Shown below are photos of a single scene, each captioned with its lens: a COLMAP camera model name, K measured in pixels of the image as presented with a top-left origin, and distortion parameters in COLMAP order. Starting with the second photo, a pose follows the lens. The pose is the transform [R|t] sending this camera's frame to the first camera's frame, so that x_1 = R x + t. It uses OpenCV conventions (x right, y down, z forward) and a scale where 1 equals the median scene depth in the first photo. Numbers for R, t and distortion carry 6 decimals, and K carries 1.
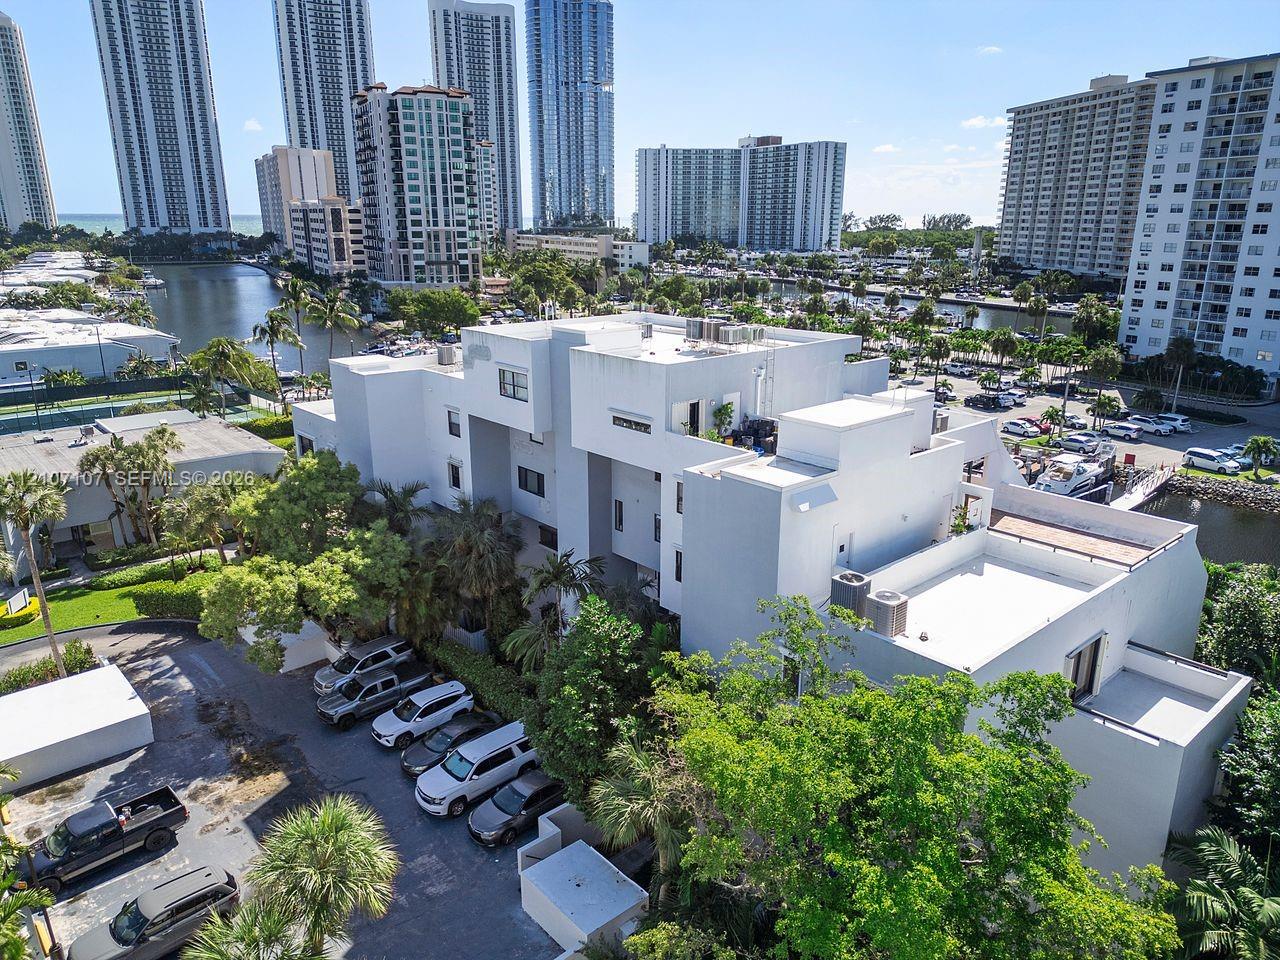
lens RADIAL K [[890.0, 0, 629.0], [0, 890.0, 499.7], [0, 0, 1]] dist [0.057674, -0.019298]
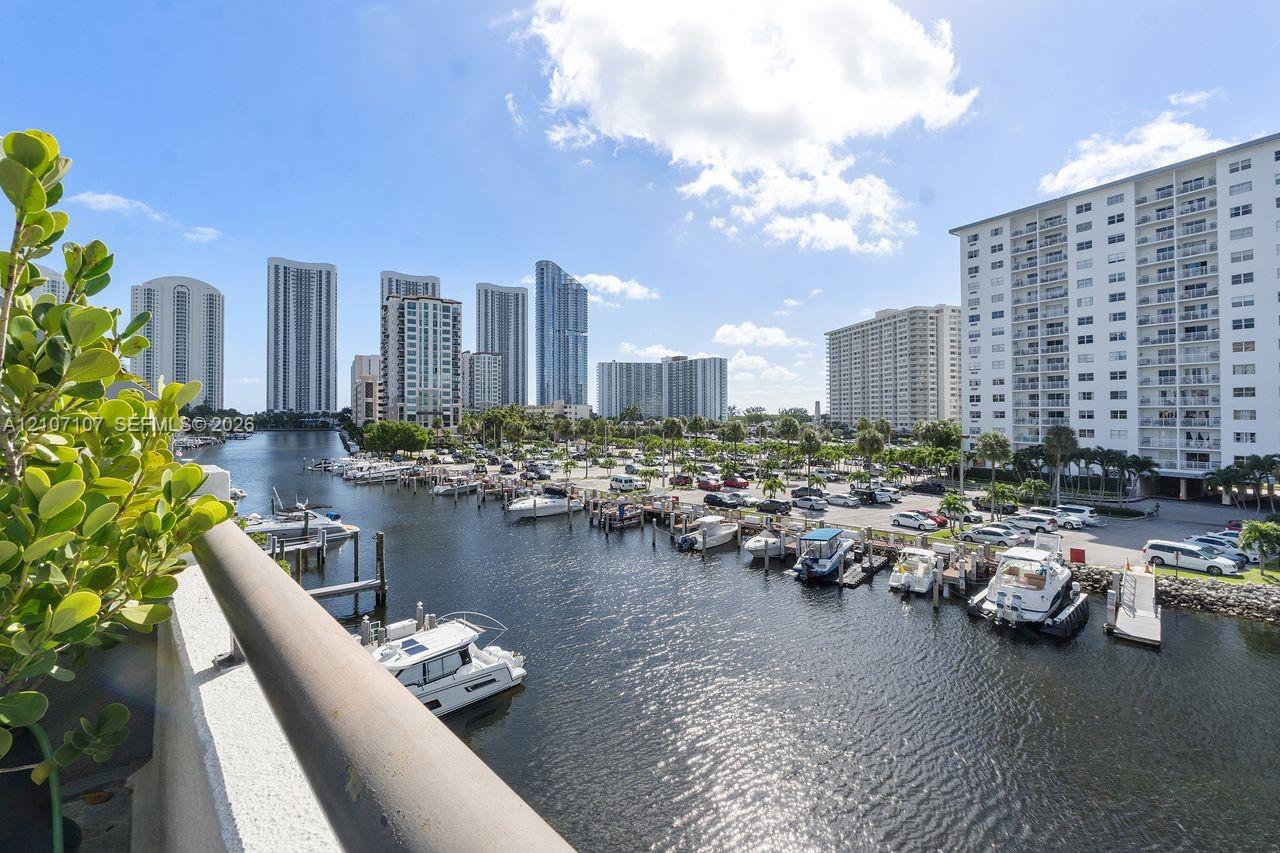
lens RADIAL K [[544.0, 0, 624.9], [0, 544.0, 423.5], [0, 0, 1]] dist [-0.002945, 0.000129]
pose [[0.999631, 0.002205, 0.027068, 0.062392], [0.005829, 0.956044, -0.293165, -0.007589], [-0.026525, 0.293215, 0.955678, 0.209422]]
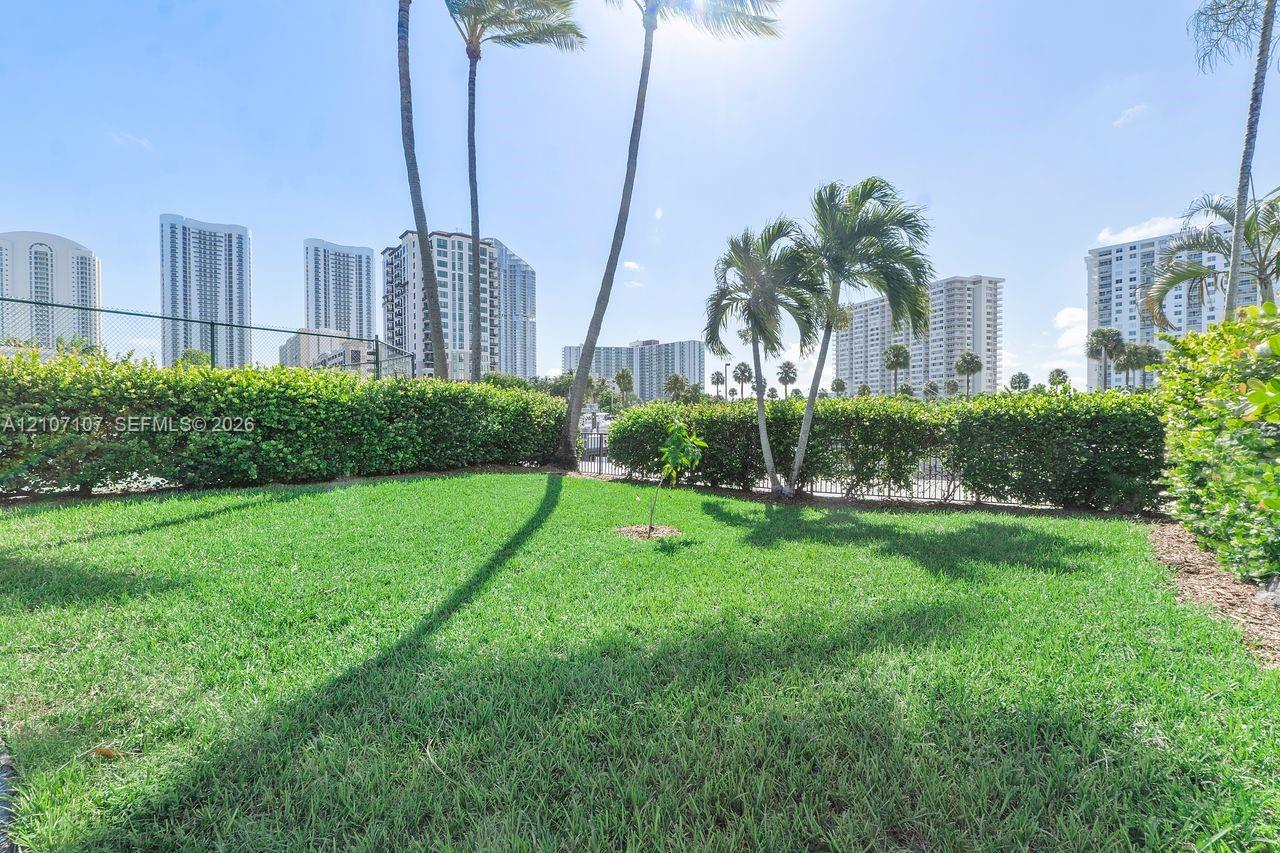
lens RADIAL K [[541.1, 0, 620.2], [0, 541.1, 420.0], [0, 0, 1]] dist [-0.006872, -0.000346]
pose [[0.979819, -0.013268, 0.199447, -0.154142], [0.072252, 0.953840, -0.291495, -0.023077], [-0.186373, 0.300023, 0.935549, 0.375522]]
